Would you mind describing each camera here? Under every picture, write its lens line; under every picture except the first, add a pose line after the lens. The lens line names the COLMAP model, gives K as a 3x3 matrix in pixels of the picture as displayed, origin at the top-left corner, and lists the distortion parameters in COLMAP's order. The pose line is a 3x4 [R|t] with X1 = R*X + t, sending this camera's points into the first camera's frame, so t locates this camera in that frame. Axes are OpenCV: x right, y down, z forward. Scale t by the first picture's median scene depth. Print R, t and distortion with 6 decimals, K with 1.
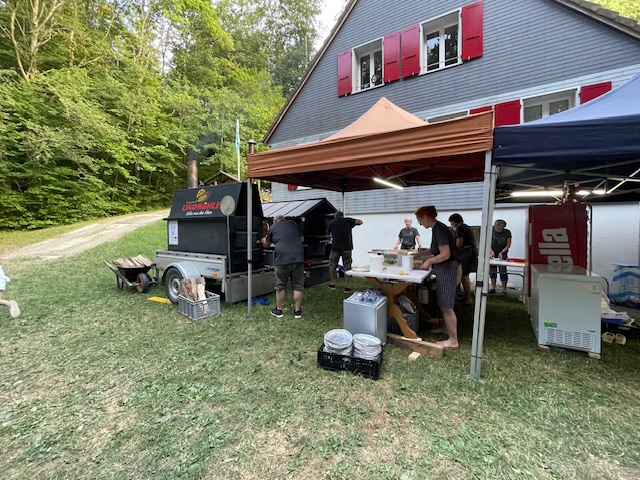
lens RADIAL K [[280.3, 0, 319.9], [0, 280.3, 237.2], [0, 0, 1]] dist [-0.000249, -0.000020]
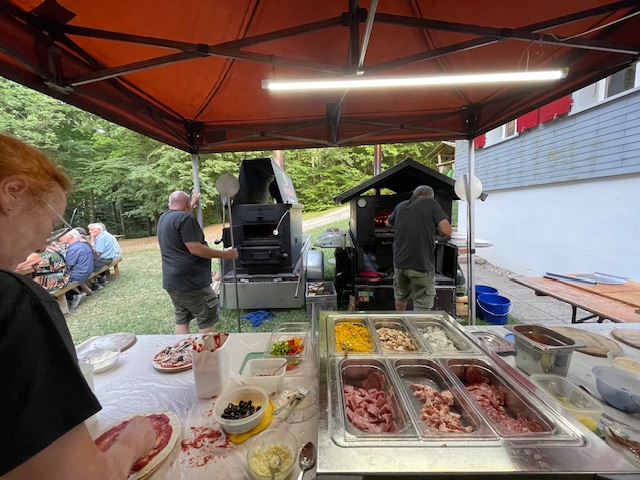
lens RADIAL K [[258.4, 0, 317.9], [0, 258.4, 236.8], [0, 0, 1]] dist [-0.000520, -0.000129]
pose [[0.519088, 0.078978, -0.851064, 0.154935], [-0.006991, 0.996081, 0.088172, -0.010333], [0.854692, -0.039819, 0.517606, 0.260664]]
